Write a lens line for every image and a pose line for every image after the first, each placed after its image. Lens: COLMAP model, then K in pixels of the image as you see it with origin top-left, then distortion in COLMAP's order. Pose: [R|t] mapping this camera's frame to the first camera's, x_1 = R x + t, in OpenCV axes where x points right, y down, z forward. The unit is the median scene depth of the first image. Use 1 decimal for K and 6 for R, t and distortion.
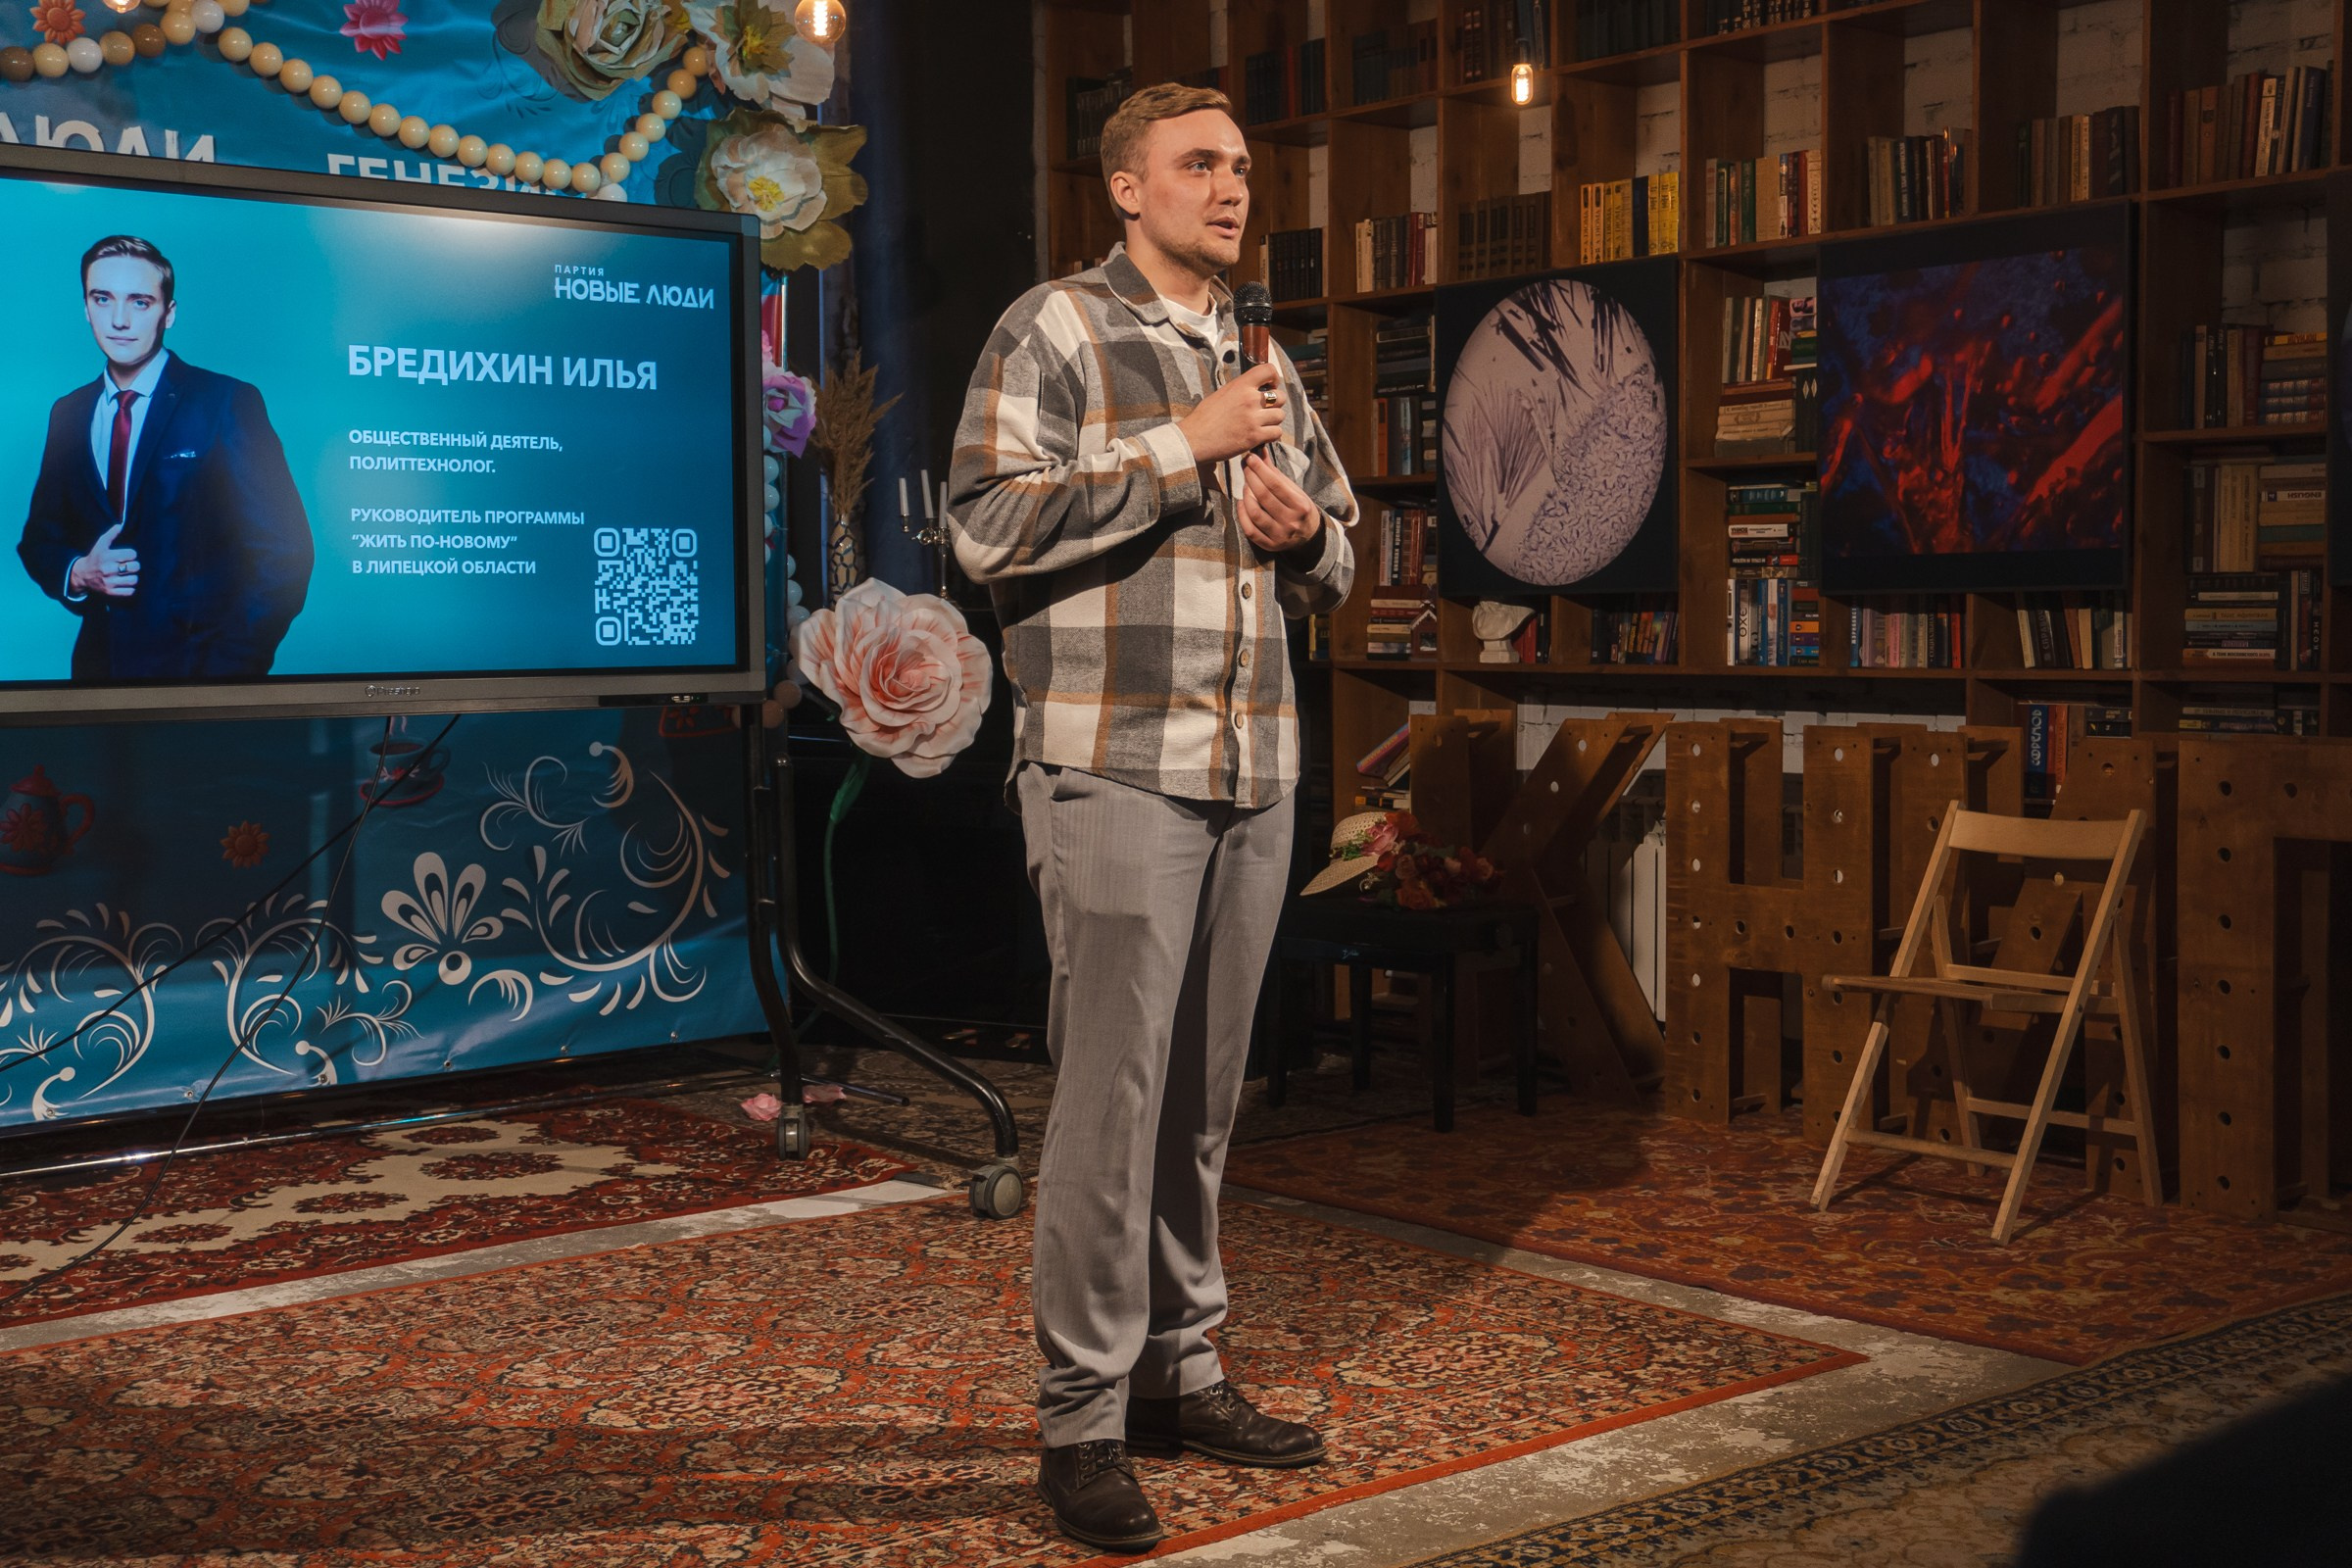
lens RADIAL K [[2822.3, 0, 1174.1], [0, 2822.3, 819.1], [0, 0, 1]] dist [0.002175, 0.000000]
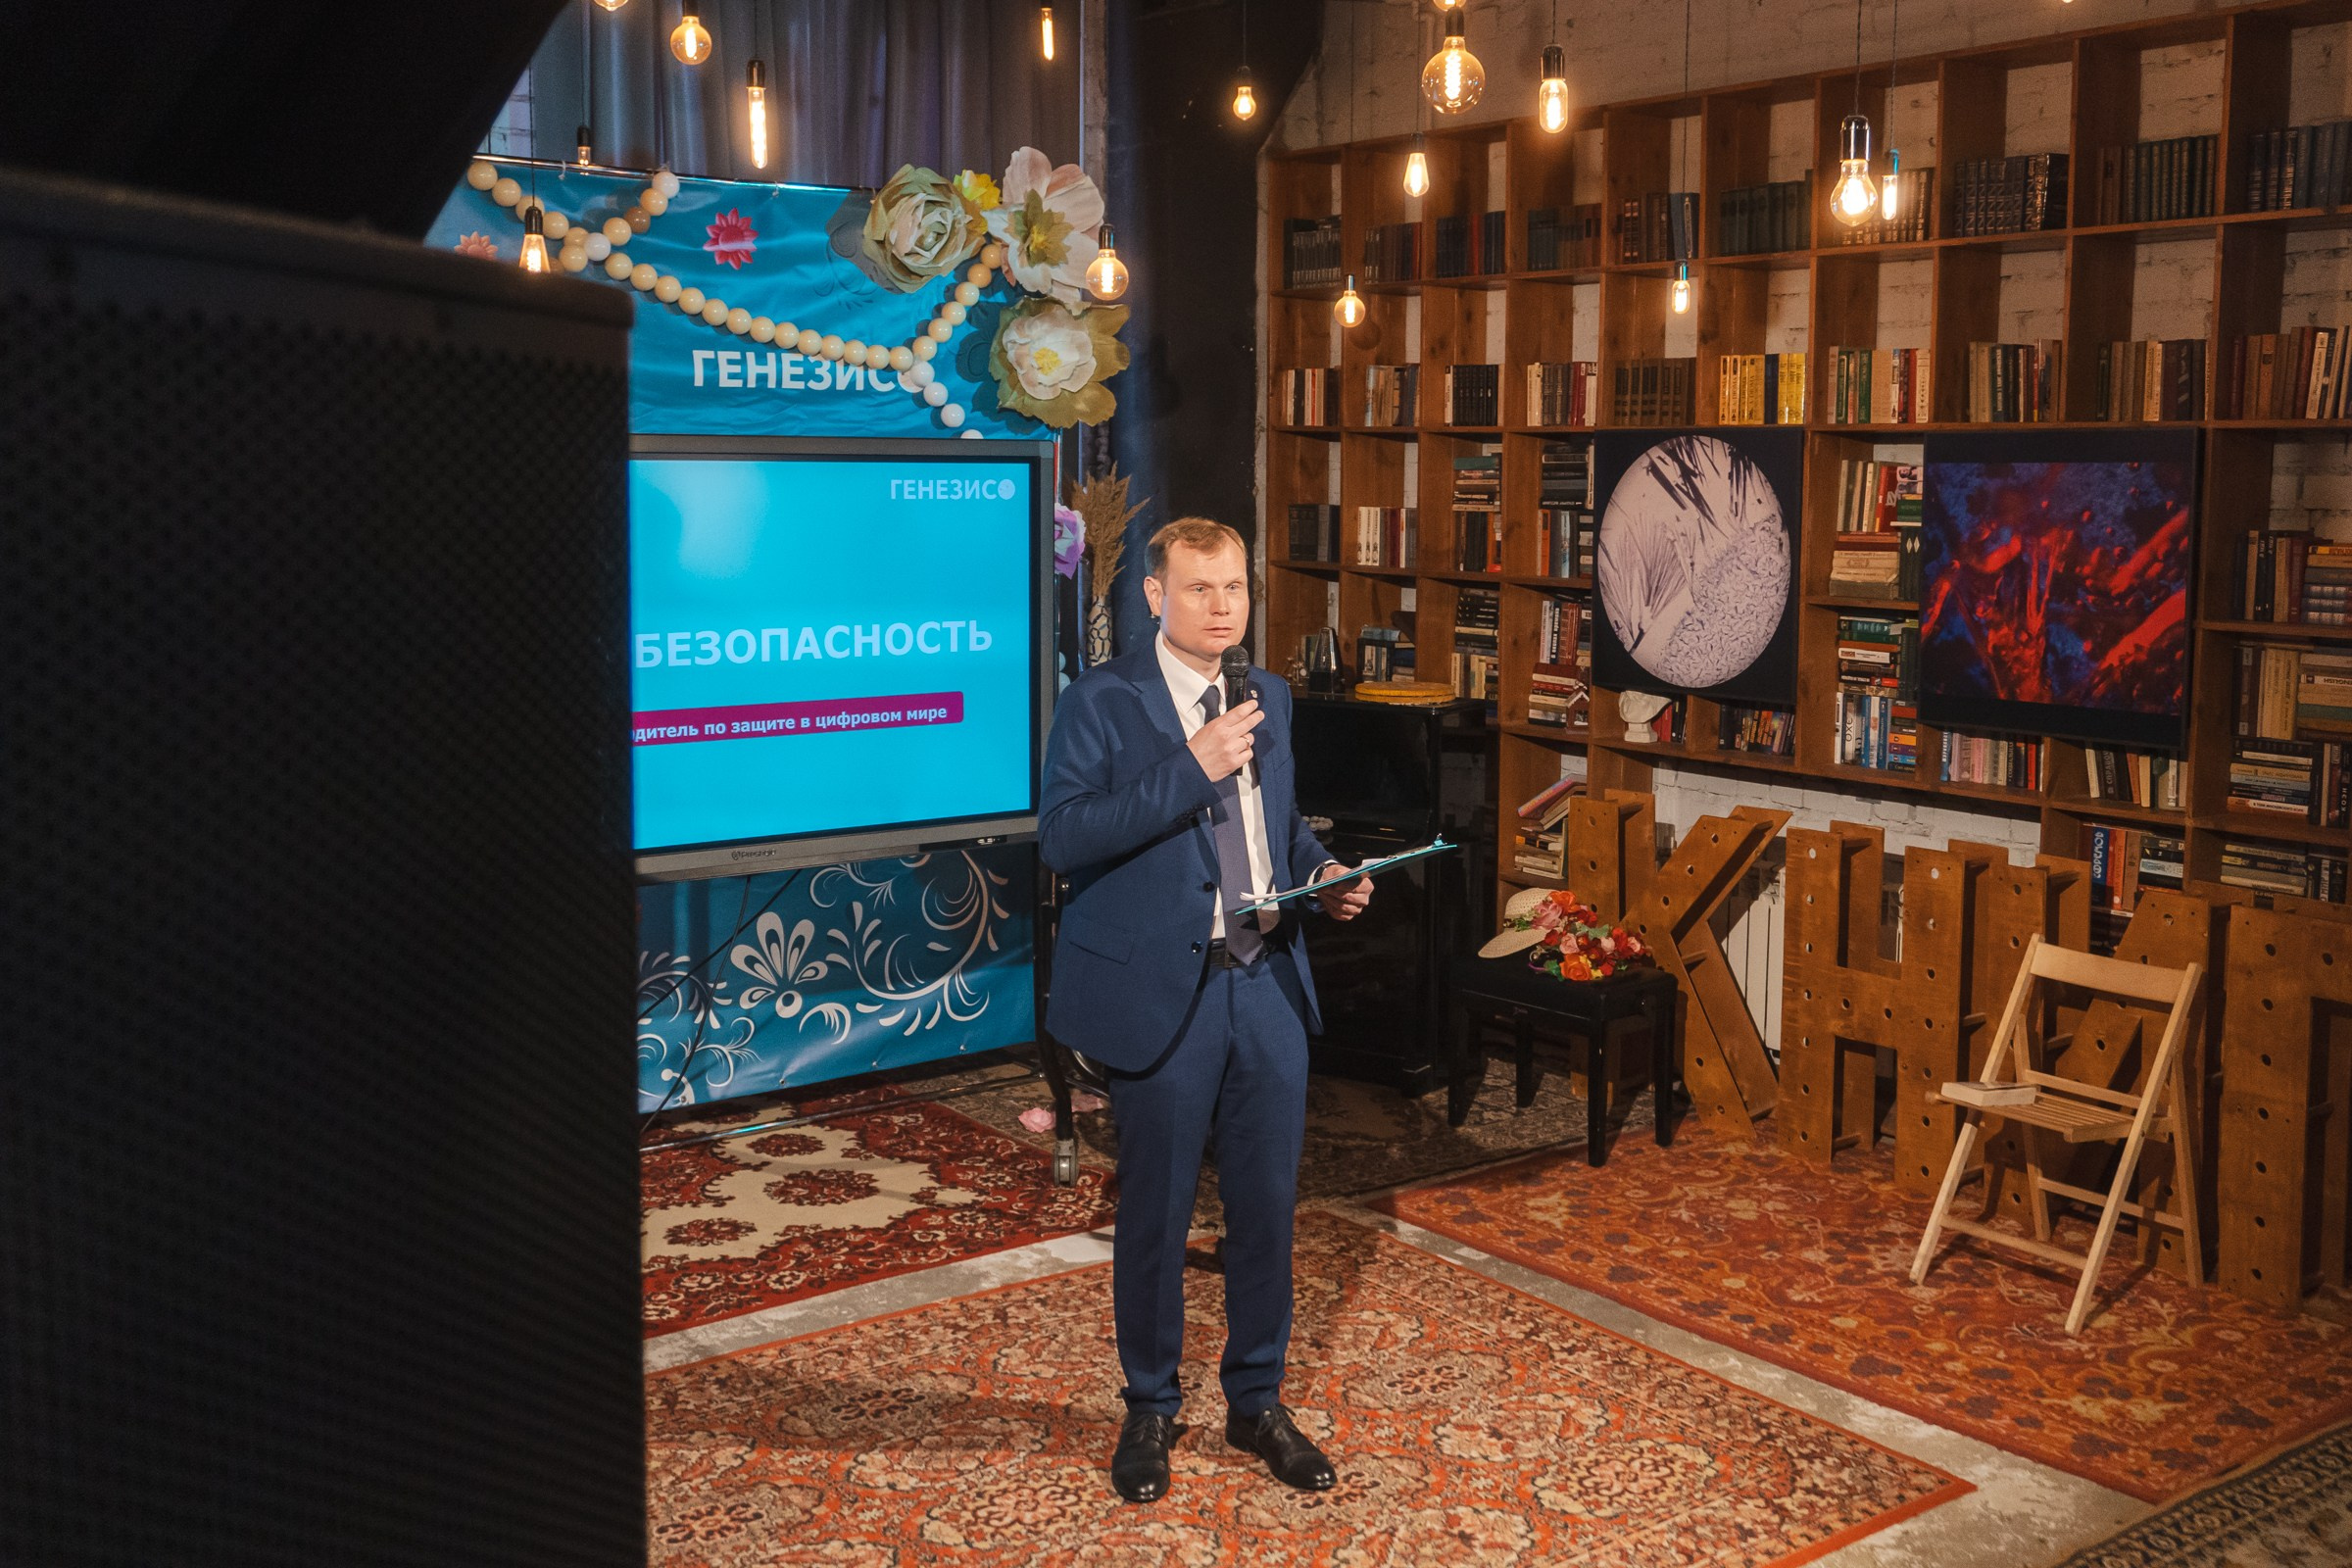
lens RADIAL K [[2263.4, 0, 1250.1], [0, 2263.4, 733.7], [0, 0, 1]] dist [-0.008204, 0.000000]
pose [[0.999423, 0.018404, -0.028543, -0.029325], [-0.017181, 0.998948, 0.042514, -0.114956], [0.029295, -0.041999, 0.998688, 0.028619]]
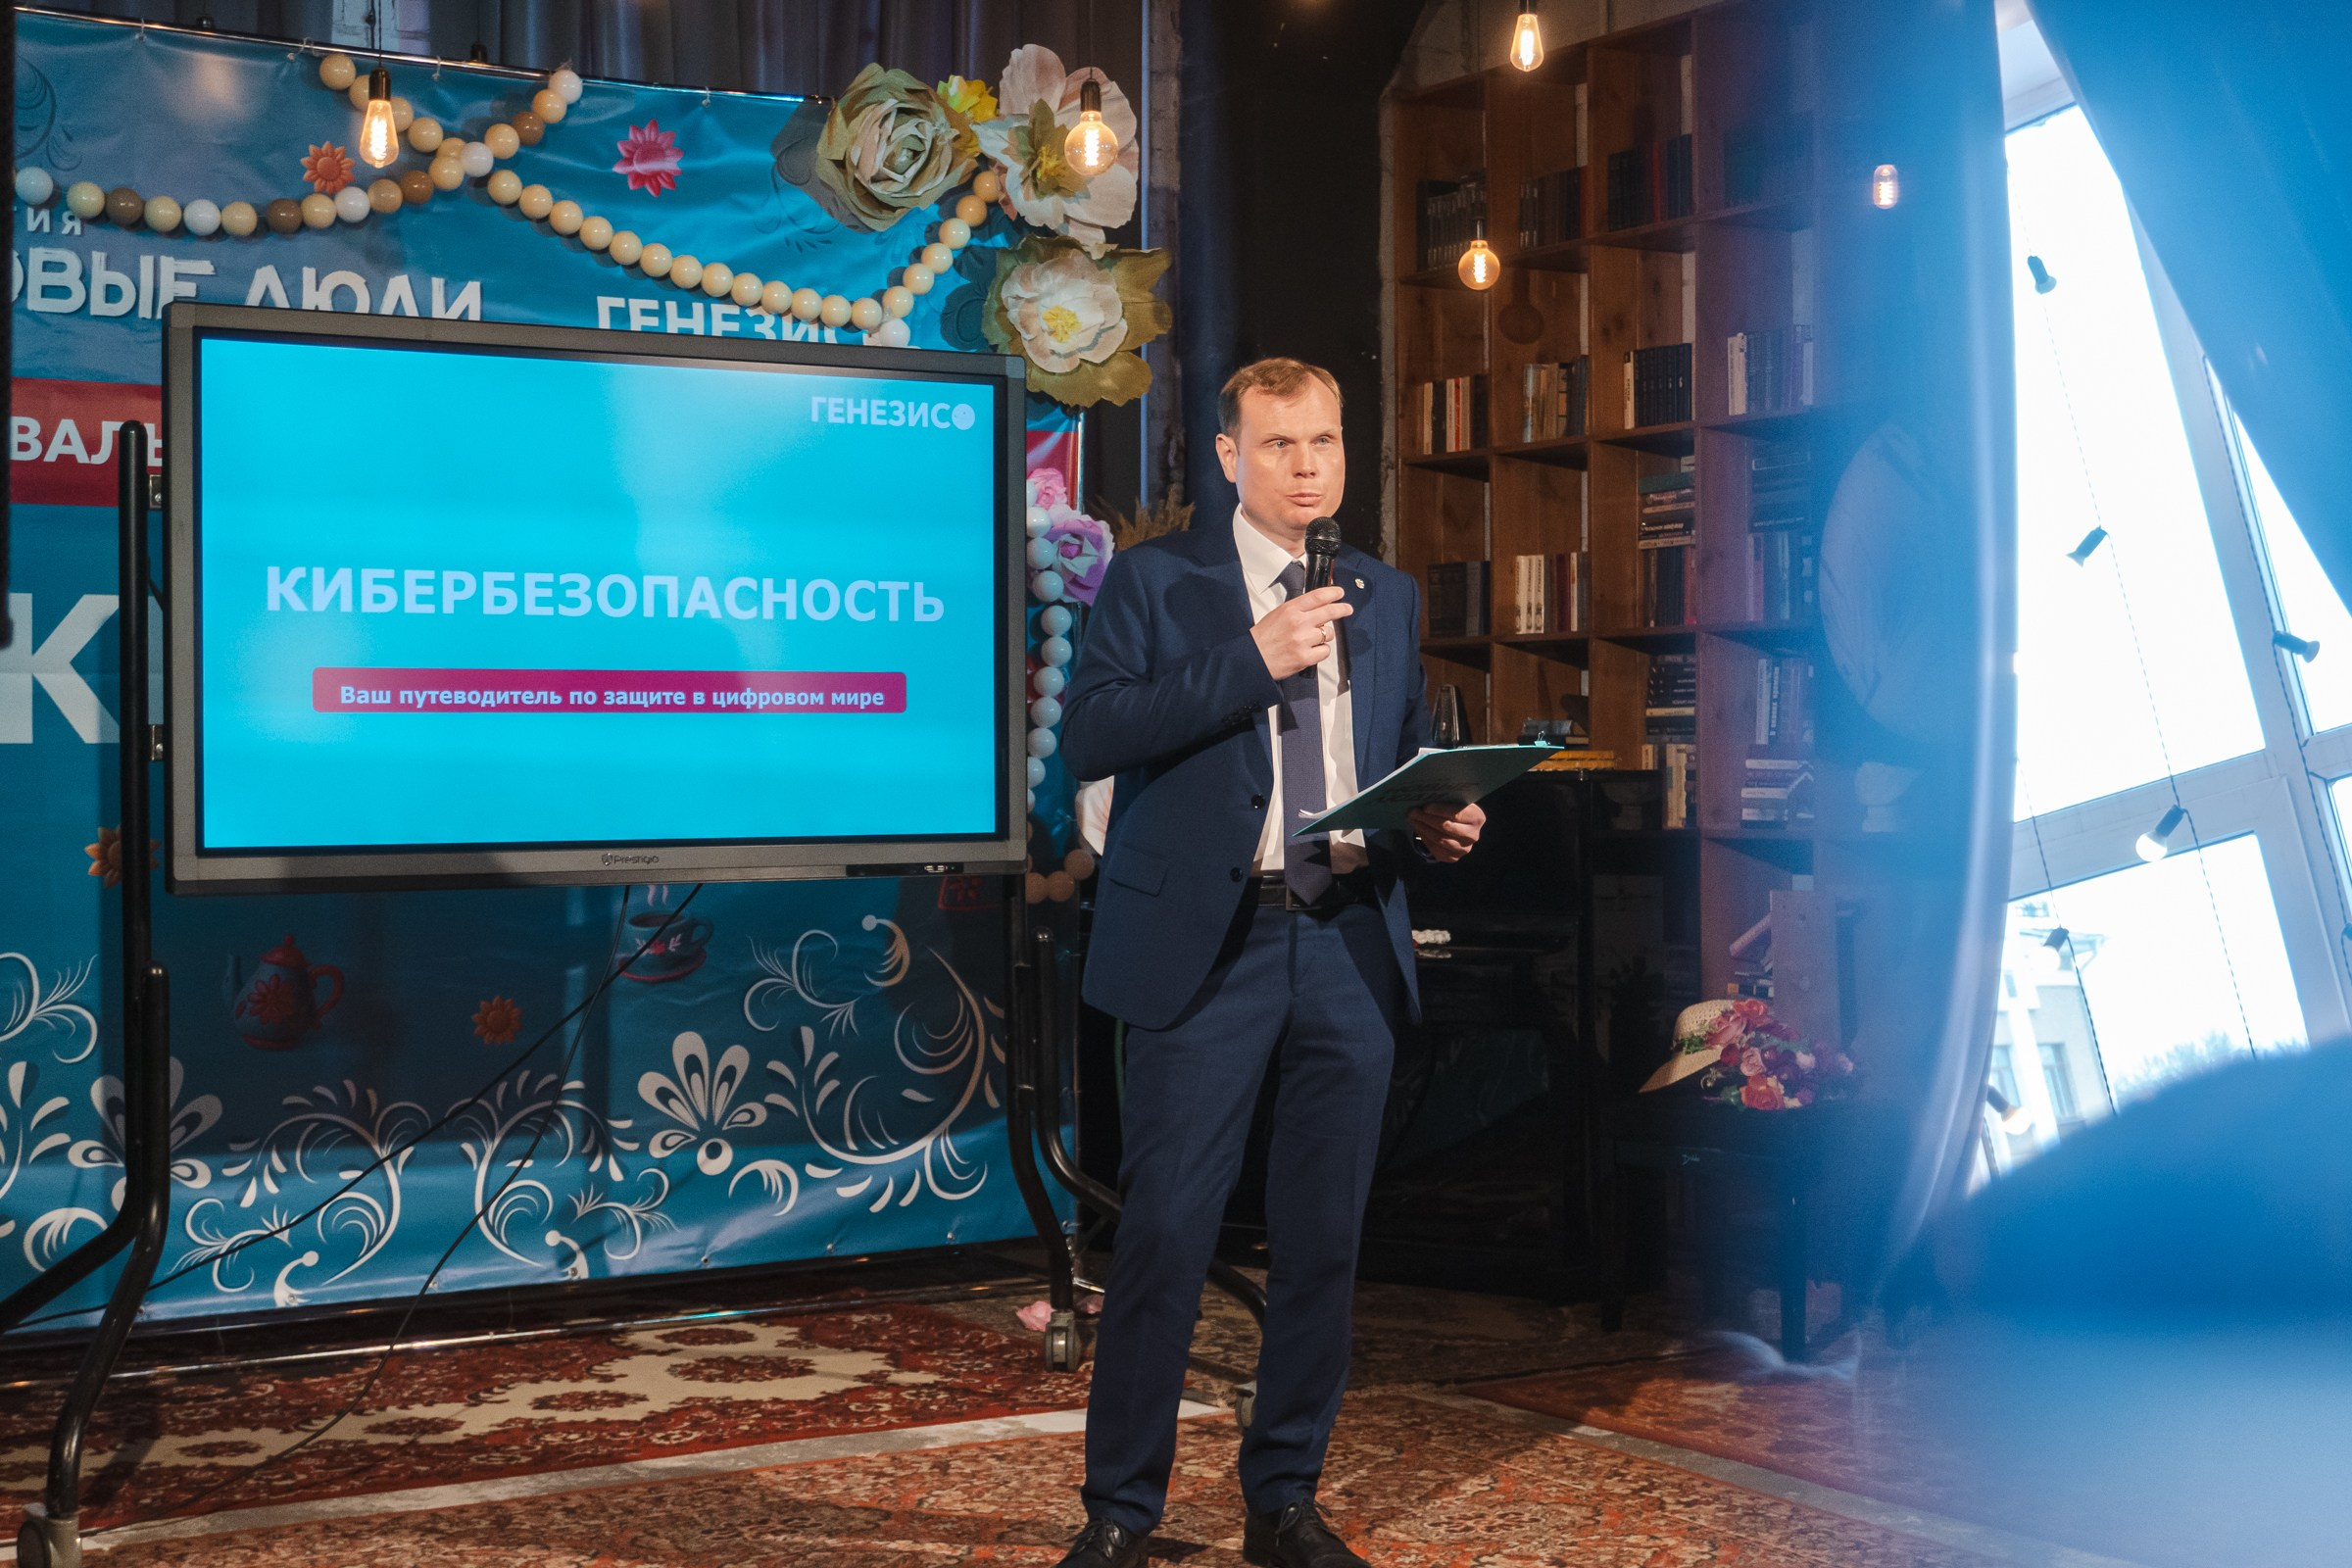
lens RADIAL K [[3341.1, 0, 1115.1], [0, 3341.1, 812.1], [0, 0, 1]] dist [0.013746, 0.000000]
pose [[0.986843, 0.002863, -0.161654, 0.055404], [-0.012454, 0.998219, -0.058349, 0.002152], [0.161199, 0.059594, 0.985121, -0.073942]]
